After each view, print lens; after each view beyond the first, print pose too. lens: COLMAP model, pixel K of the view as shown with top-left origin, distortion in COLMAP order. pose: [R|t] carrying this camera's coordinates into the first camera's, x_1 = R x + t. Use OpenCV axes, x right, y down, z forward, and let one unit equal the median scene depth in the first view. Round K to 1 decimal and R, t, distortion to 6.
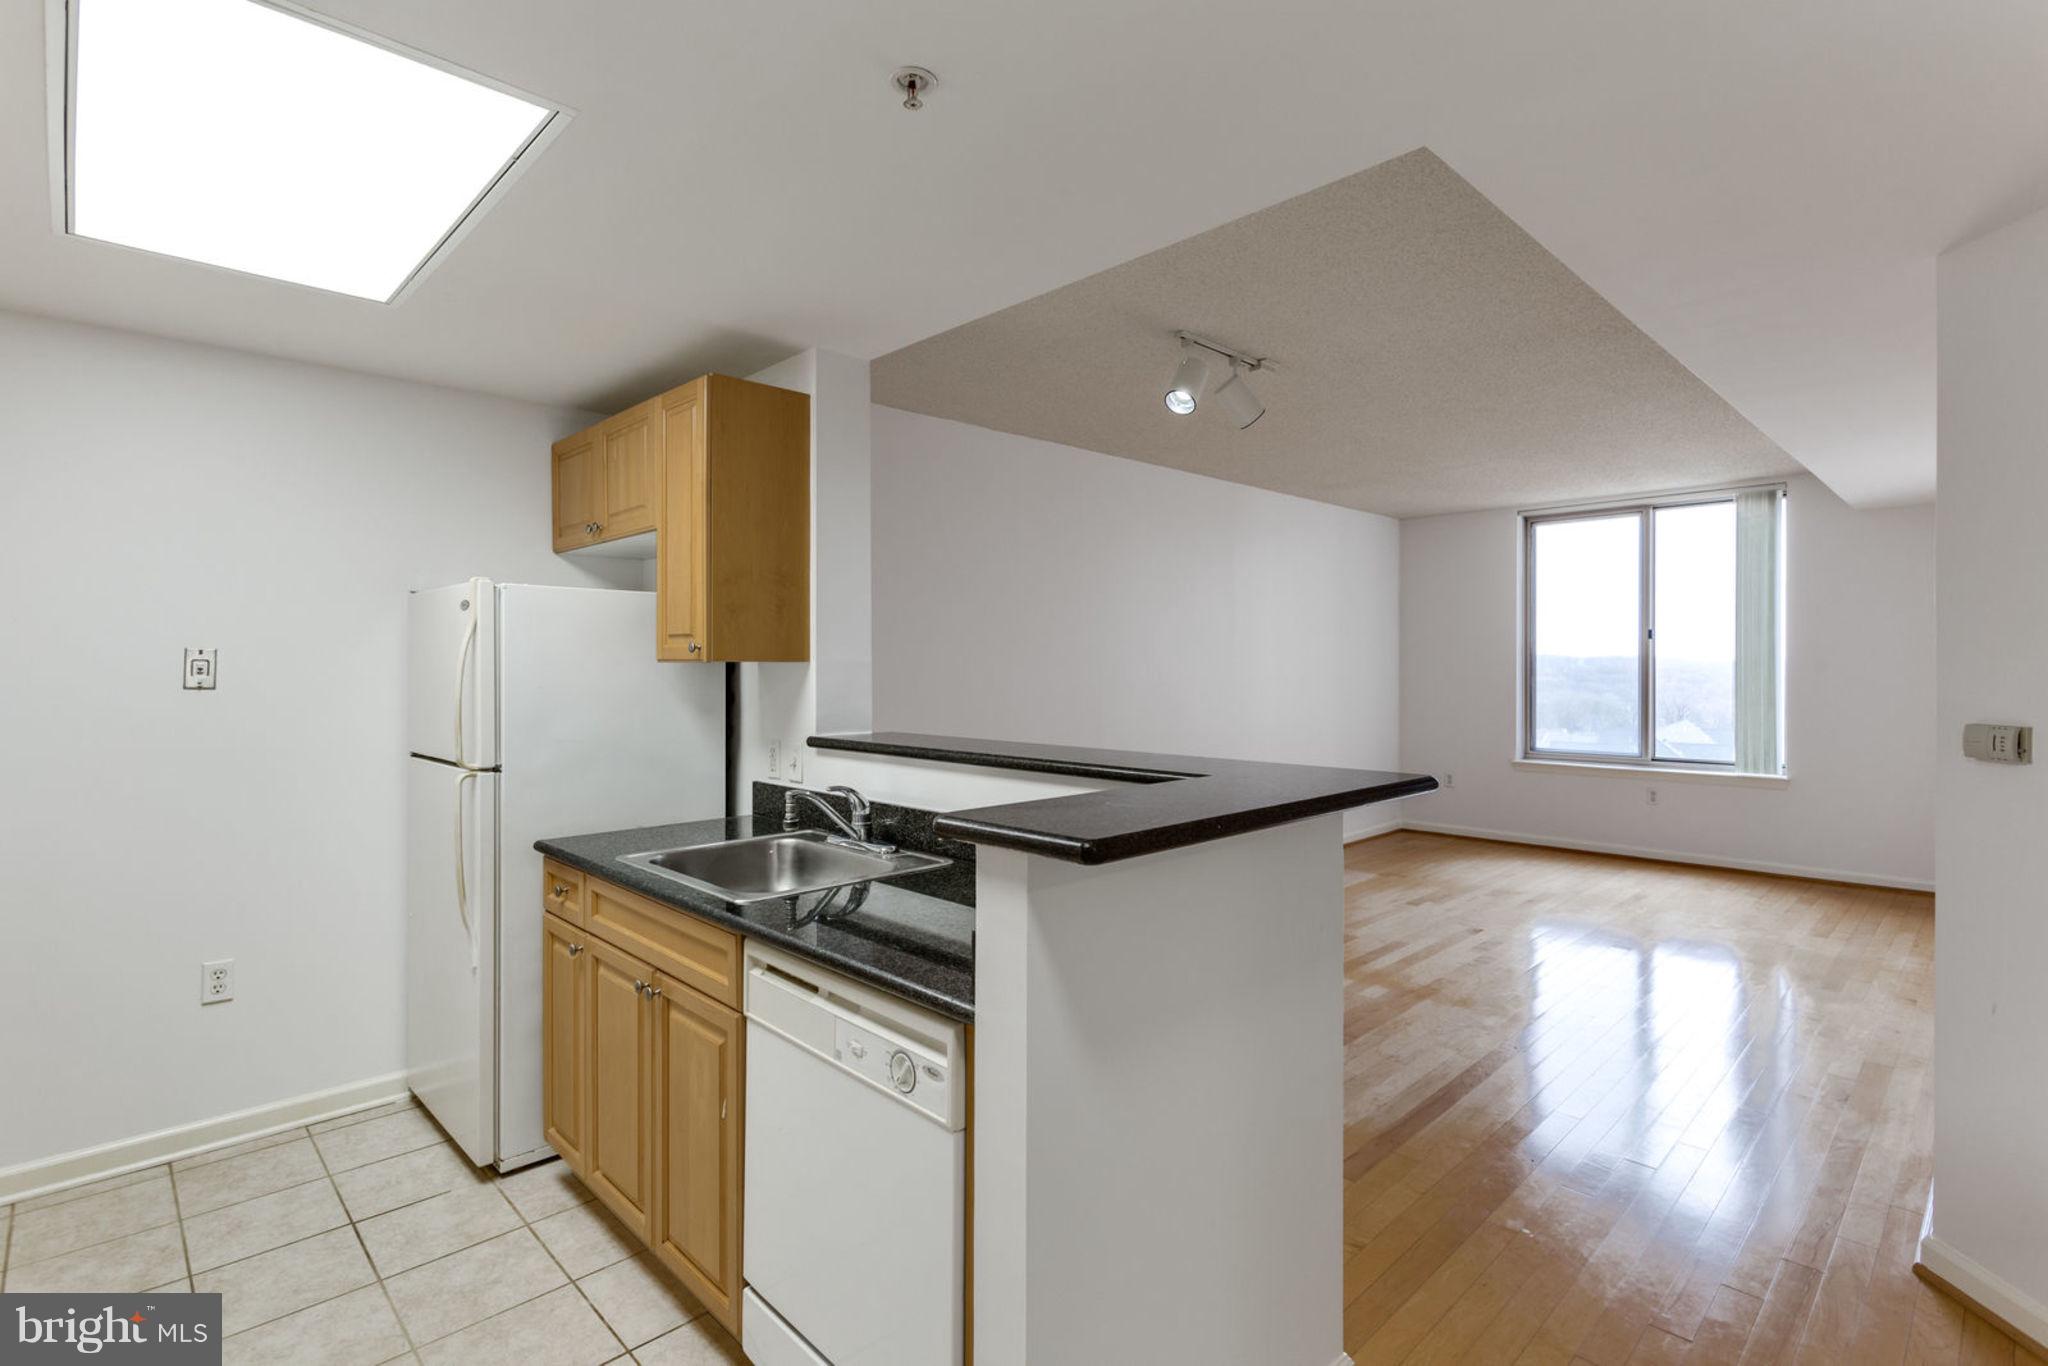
lens RADIAL K [[997.6, 0, 1021.5], [0, 997.6, 670.5], [0, 0, 1]] dist [0.027612, -0.012647]
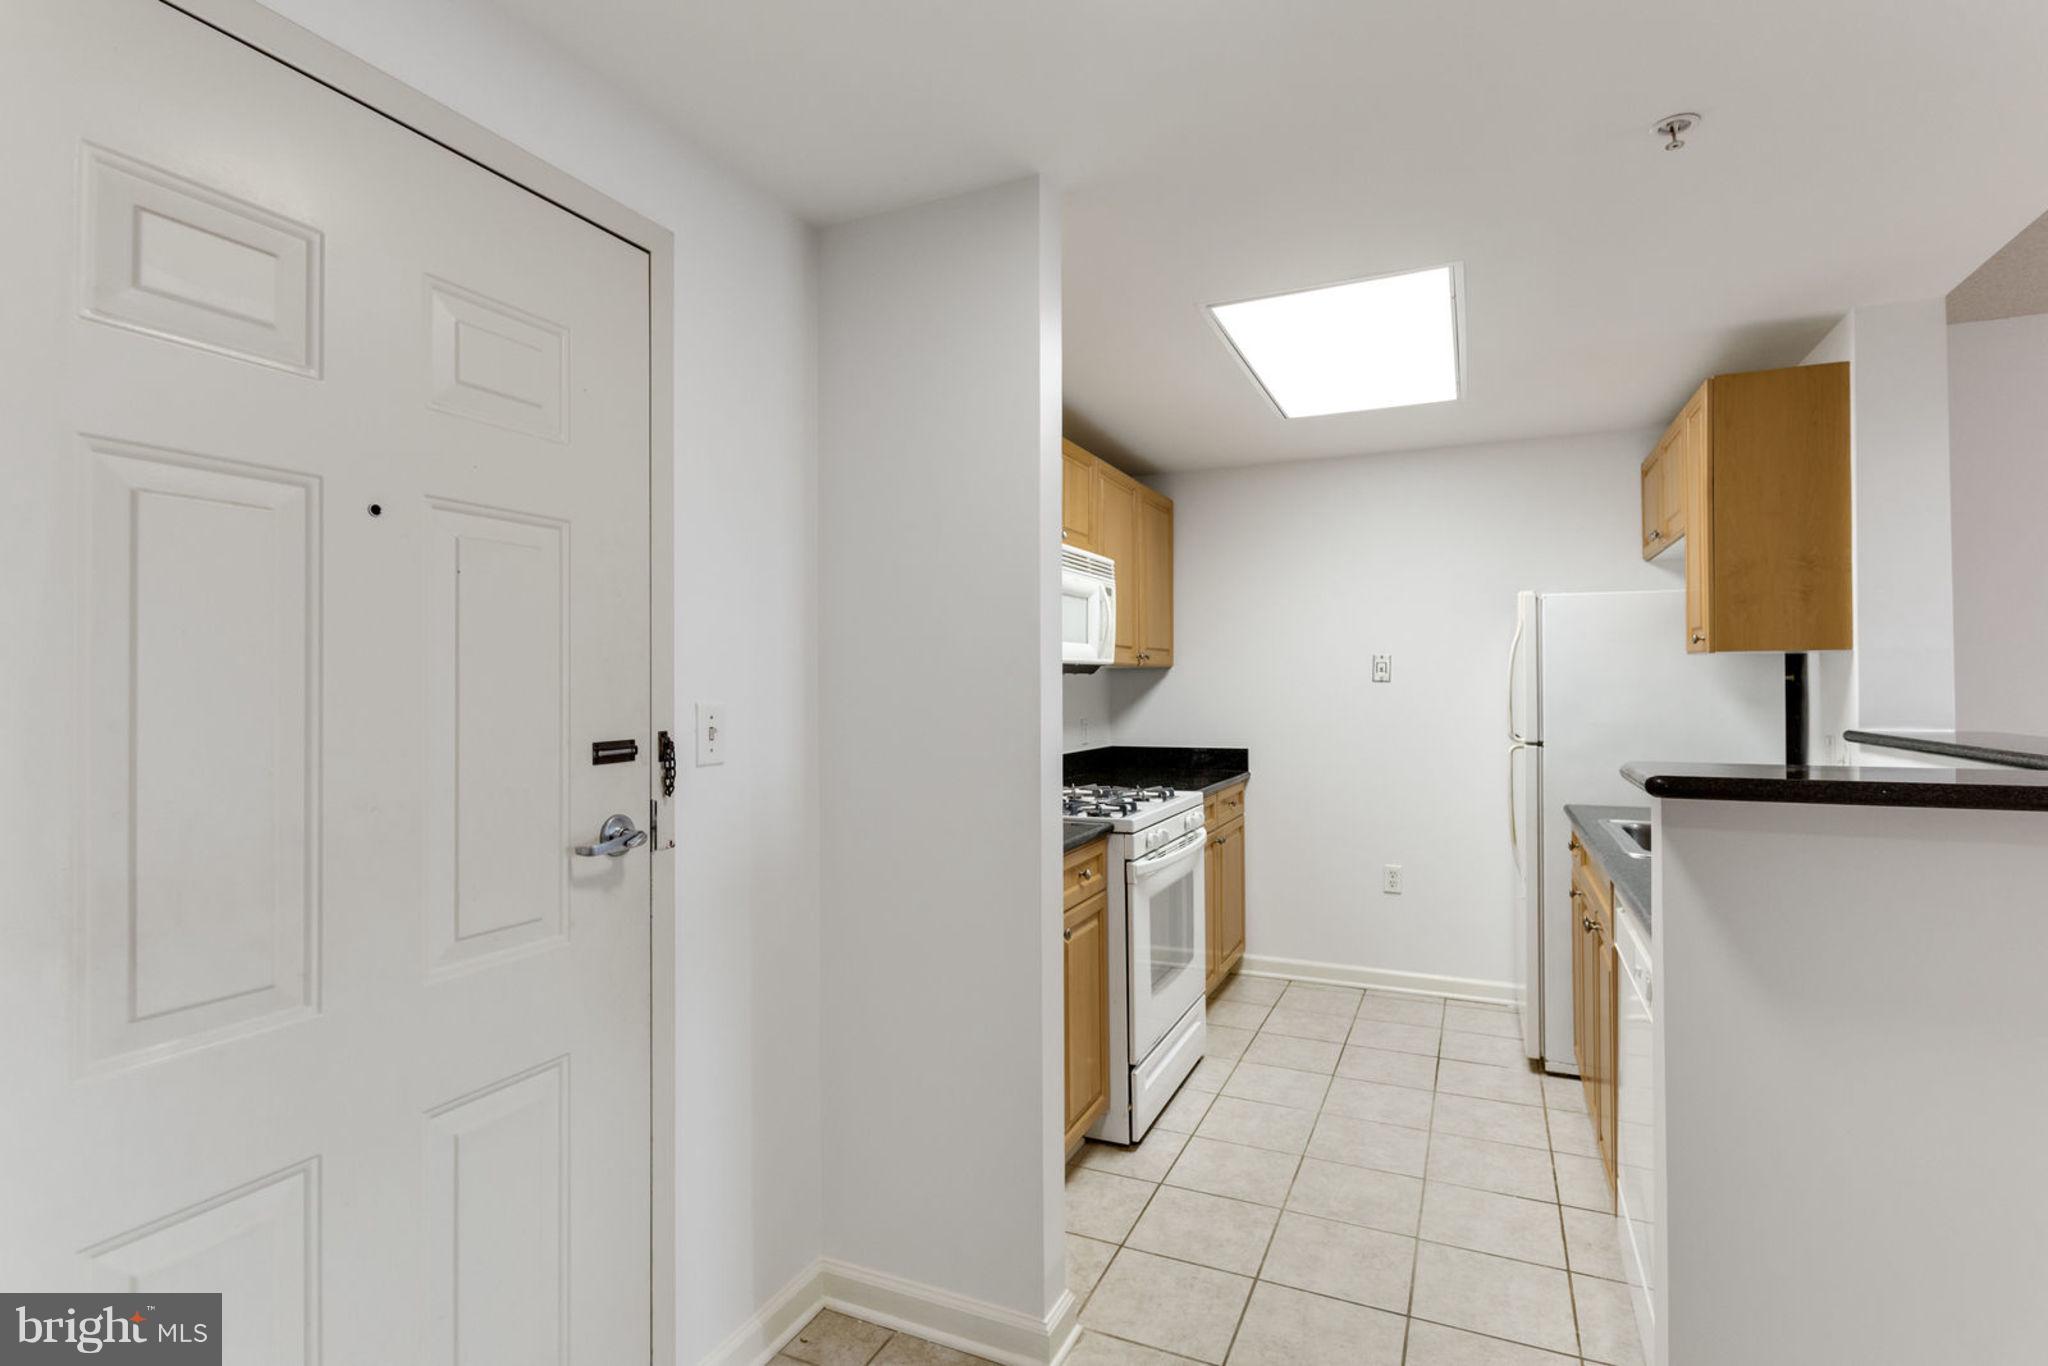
lens RADIAL K [[983.3, 0, 985.2], [0, 983.3, 675.6], [0, 0, 1]] dist [0.002048, 0.000500]
pose [[0.345448, -0.009745, -0.938387, 0.308640], [-0.001712, 0.999938, -0.011014, 0.022665], [0.938436, 0.005412, 0.345410, -0.052544]]
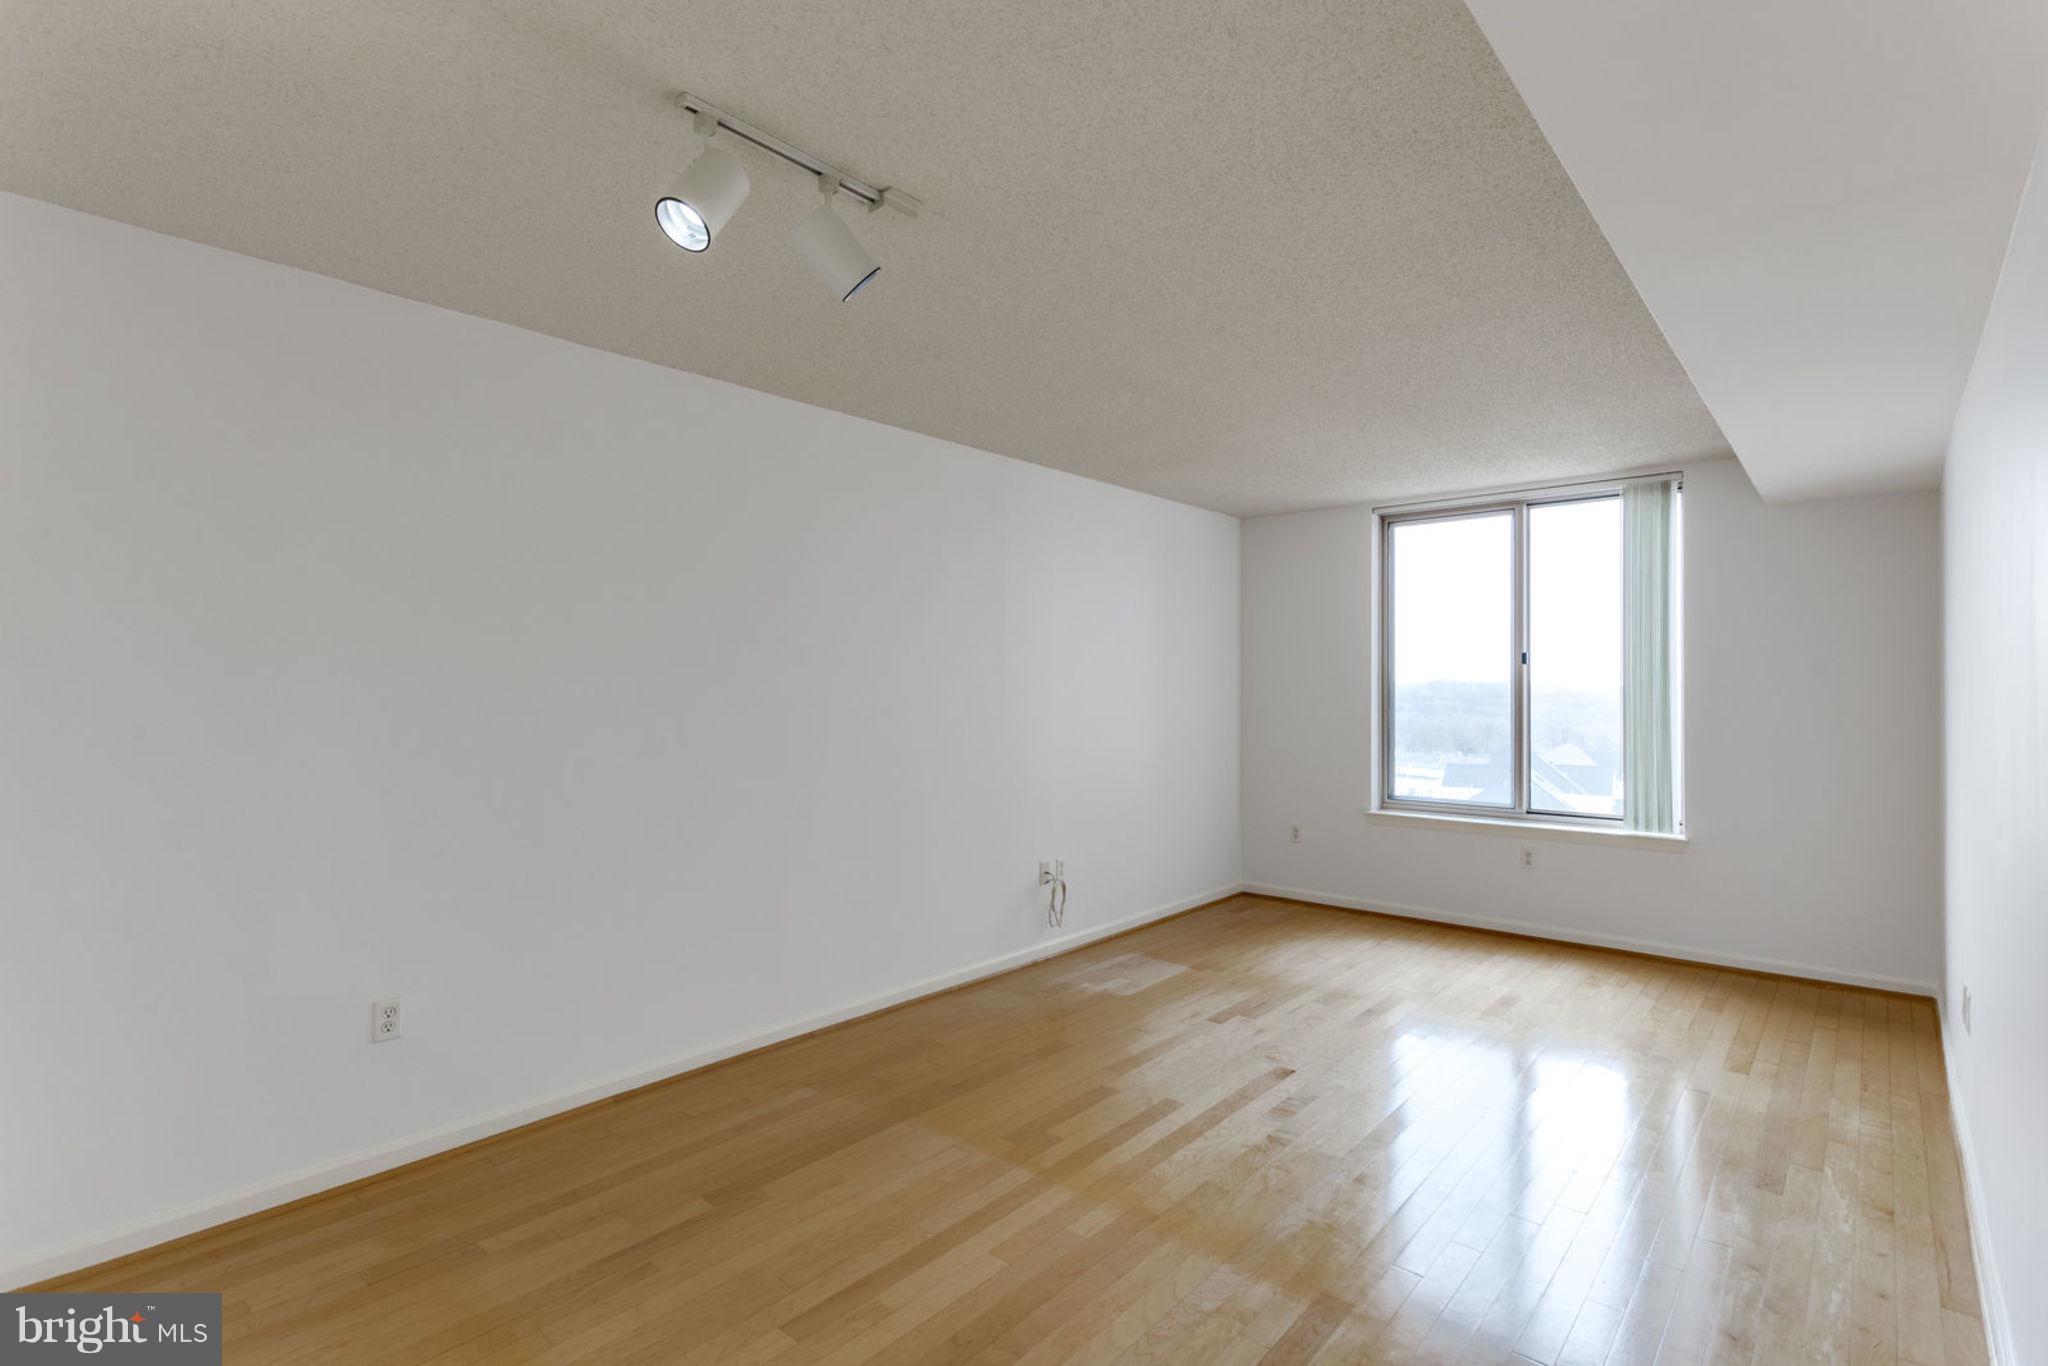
lens RADIAL K [[1000.8, 0, 1023.9], [0, 1000.8, 682.4], [0, 0, 1]] dist [0.019866, -0.000379]
pose [[0.996390, 0.003882, 0.084805, 0.281838], [-0.002970, 0.999936, -0.010881, -0.012178], [-0.084842, 0.010590, 0.996338, 0.413712]]
